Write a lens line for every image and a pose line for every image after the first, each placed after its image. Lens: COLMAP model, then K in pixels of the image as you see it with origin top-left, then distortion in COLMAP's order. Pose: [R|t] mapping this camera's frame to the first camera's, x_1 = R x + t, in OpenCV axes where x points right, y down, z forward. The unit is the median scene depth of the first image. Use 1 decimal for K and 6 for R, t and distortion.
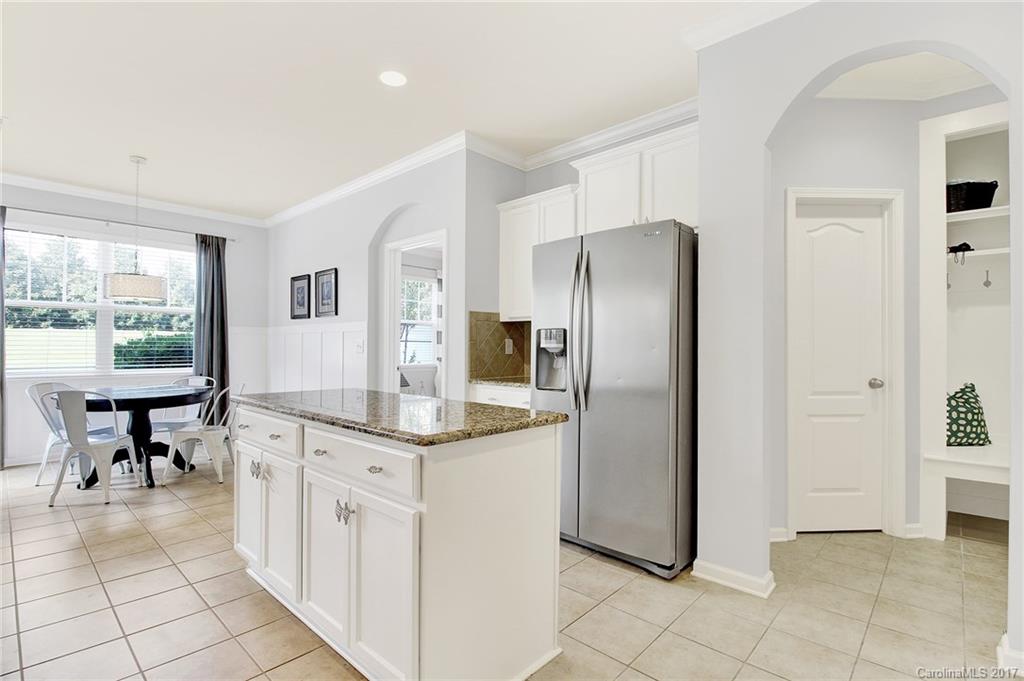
lens RADIAL K [[490.9, 0, 512.0], [0, 490.9, 340.5], [0, 0, 1]] dist [0.000589, 0.000097]
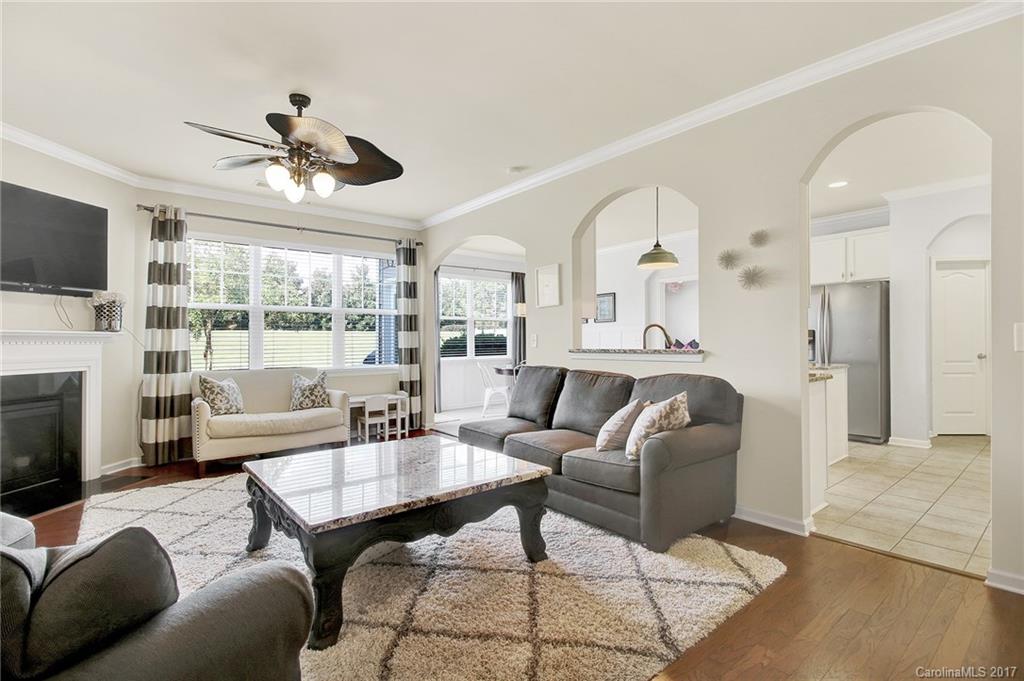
lens RADIAL K [[471.0, 0, 512.0], [0, 471.0, 340.5], [0, 0, 1]] dist [0.000040, 0.000044]
pose [[0.993019, -0.007304, -0.117726, -0.557584], [0.008448, 0.999922, 0.009220, -0.004290], [0.117650, -0.010150, 0.993003, -0.672692]]
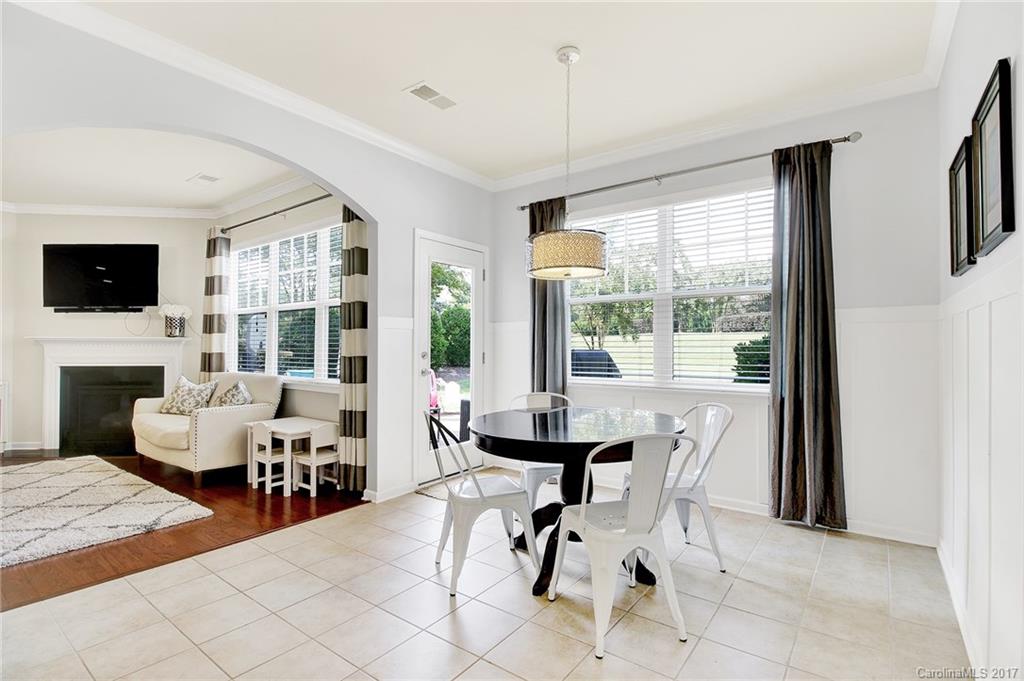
lens RADIAL K [[490.9, 0, 512.0], [0, 490.9, 340.5], [0, 0, 1]] dist [0.000589, 0.000097]
pose [[0.123569, -0.011906, -0.992265, -0.135164], [0.008360, 0.999905, -0.010957, 0.008771], [0.992301, -0.006942, 0.123657, 0.744832]]
